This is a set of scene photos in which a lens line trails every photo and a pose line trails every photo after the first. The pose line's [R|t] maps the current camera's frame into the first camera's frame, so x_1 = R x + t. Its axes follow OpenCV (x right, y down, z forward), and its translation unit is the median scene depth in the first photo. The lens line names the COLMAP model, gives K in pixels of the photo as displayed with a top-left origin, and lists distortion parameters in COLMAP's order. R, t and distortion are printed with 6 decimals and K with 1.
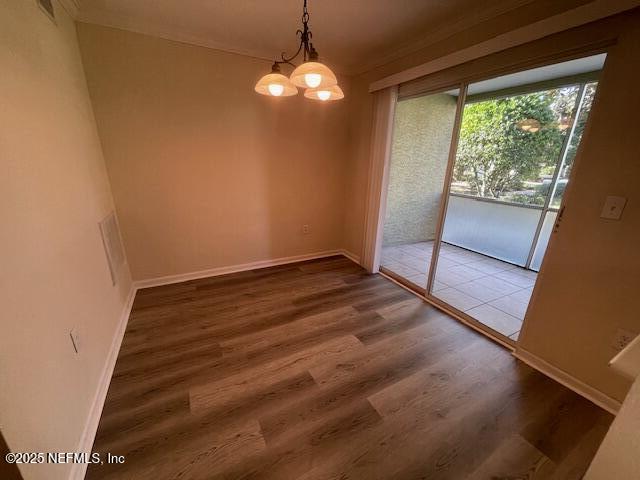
lens RADIAL K [[257.4, 0, 327.0], [0, 257.4, 243.9], [0, 0, 1]] dist [-0.002306, 0.000996]
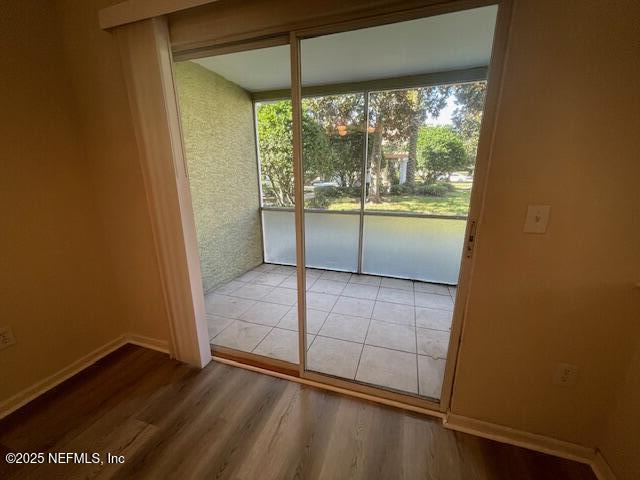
lens RADIAL K [[257.4, 0, 320.7], [0, 257.4, 242.9], [0, 0, 1]] dist [-0.002306, 0.000996]
pose [[0.737358, -0.209210, 0.642289, 0.048938], [0.236342, 0.970635, 0.044836, -0.085166], [-0.632808, 0.118740, 0.765150, 0.278875]]
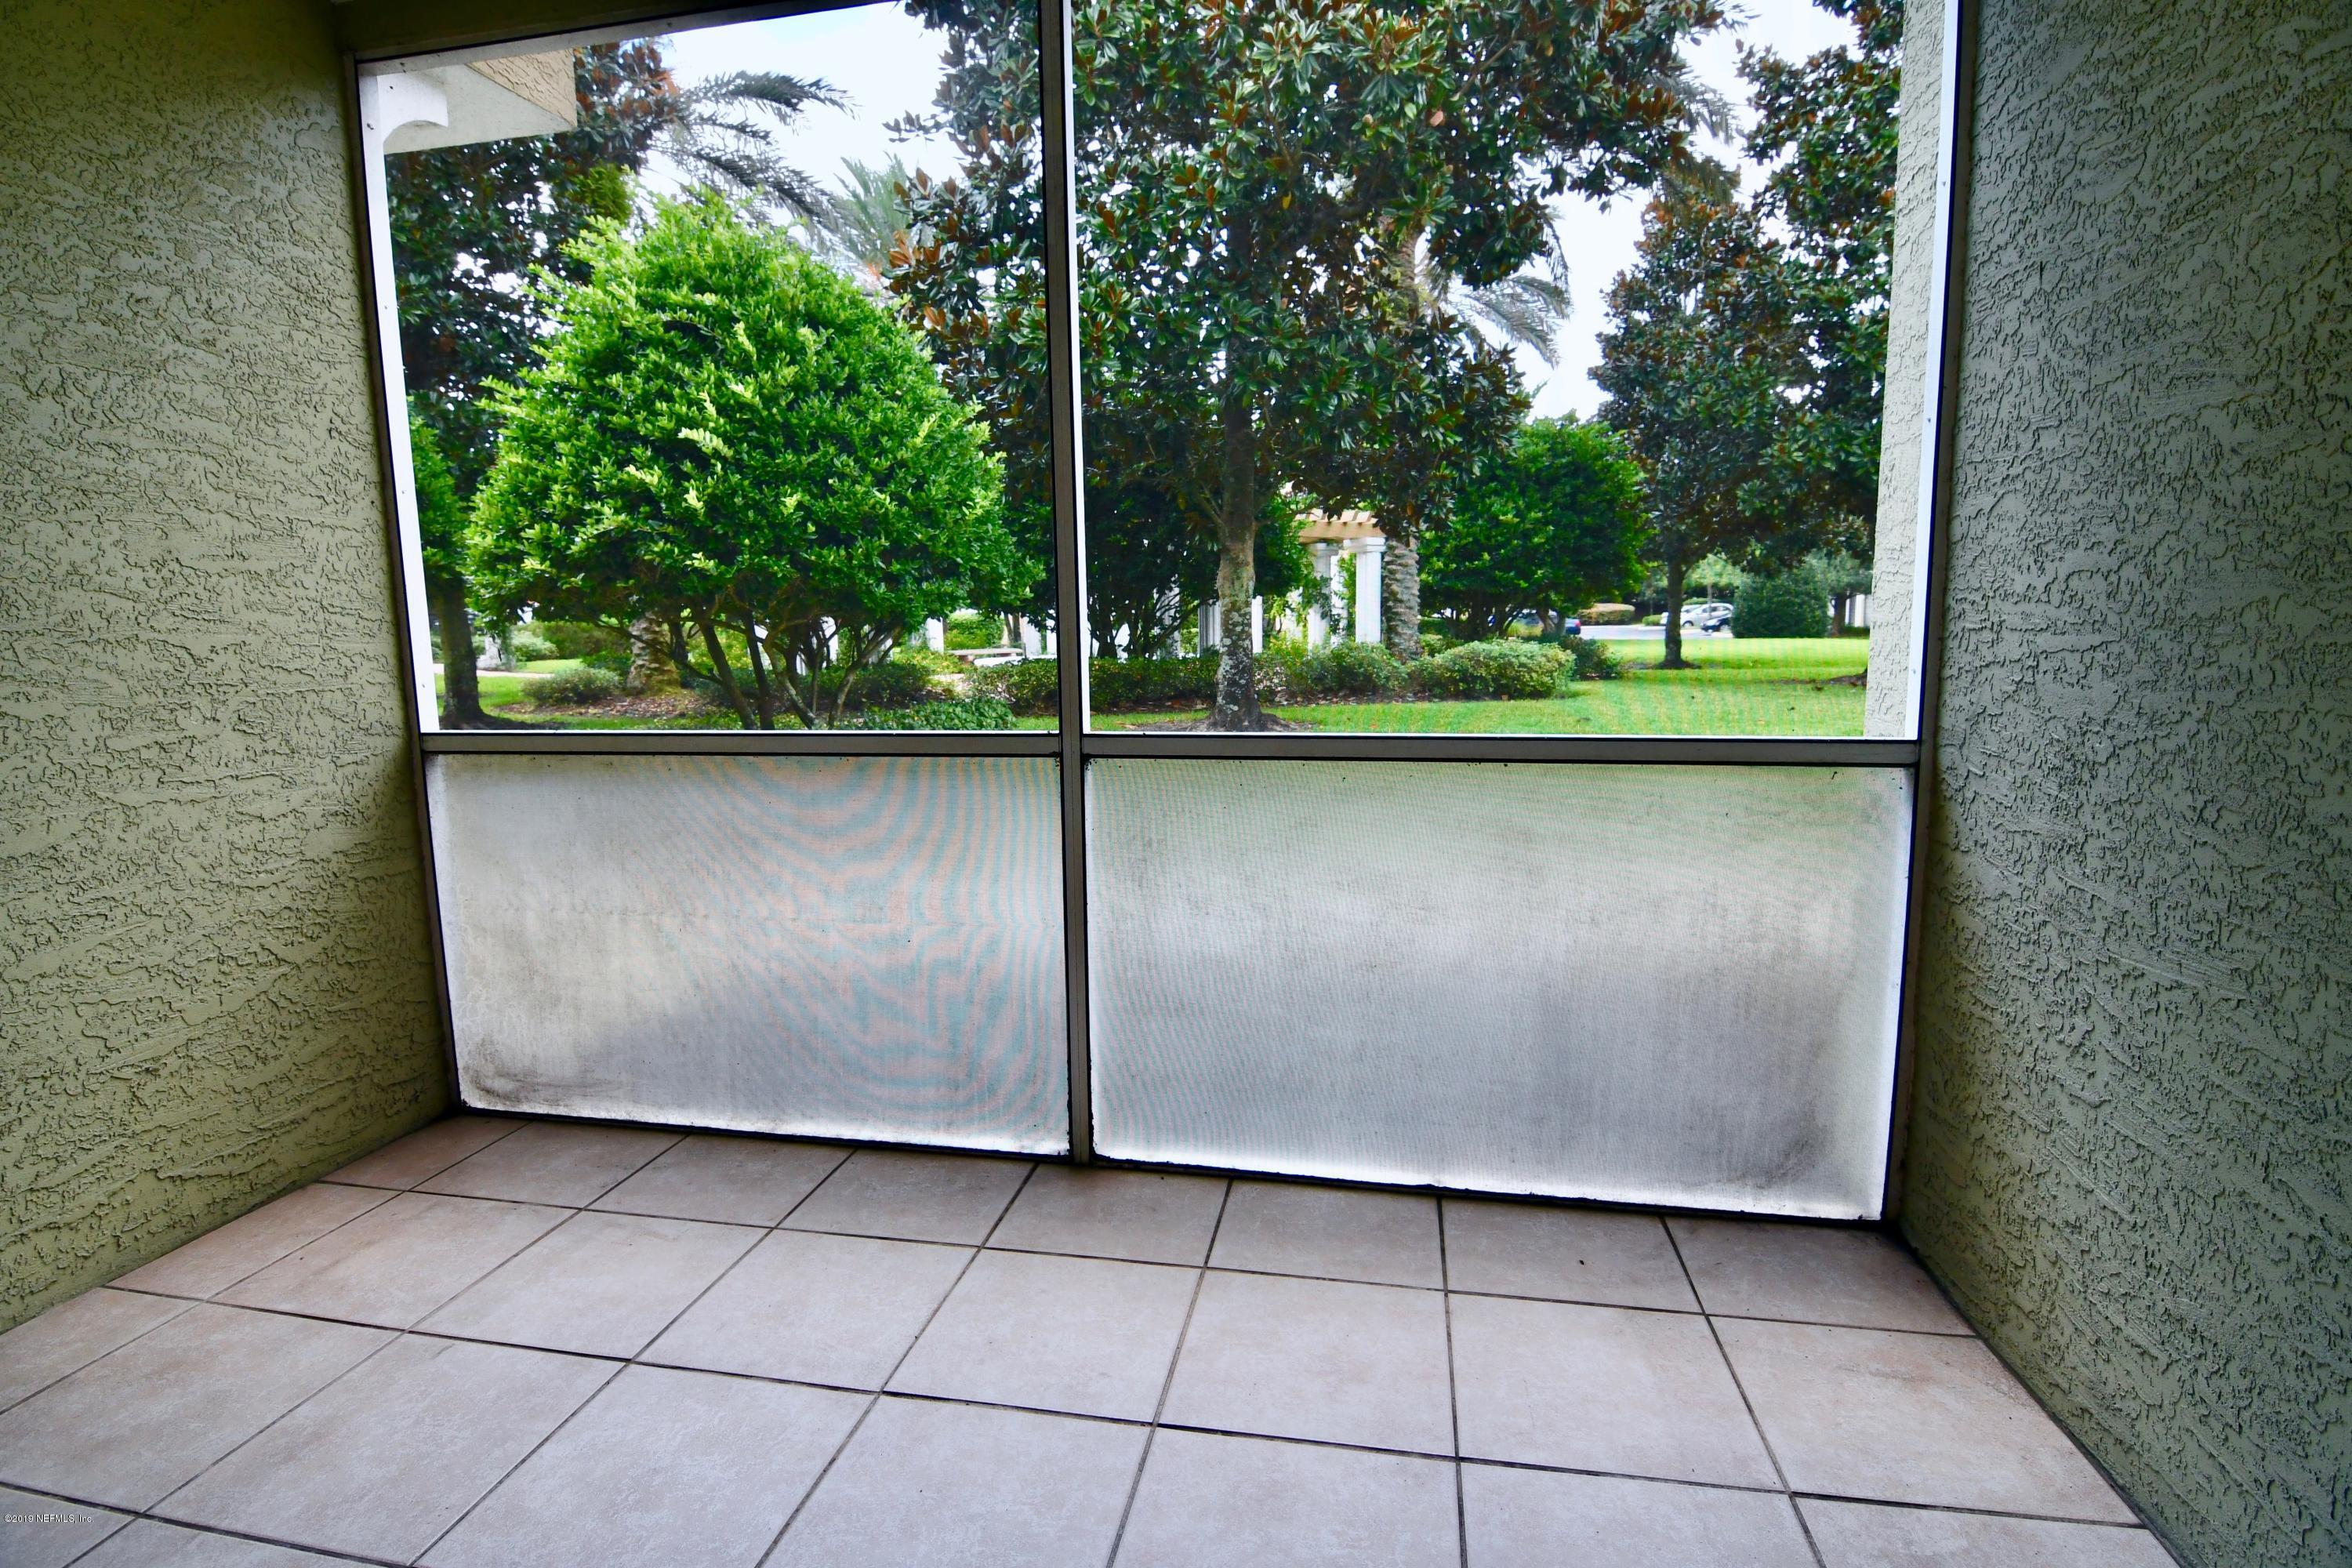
lens RADIAL K [[1149.7, 0, 1198.9], [0, 1149.7, 775.5], [0, 0, 1]] dist [-0.014084, -0.002589]
pose [[0.648490, -0.144558, 0.747371, 0.318814], [0.277641, 0.959086, -0.055399, -0.050210], [-0.708785, 0.243426, 0.662093, 0.409485]]
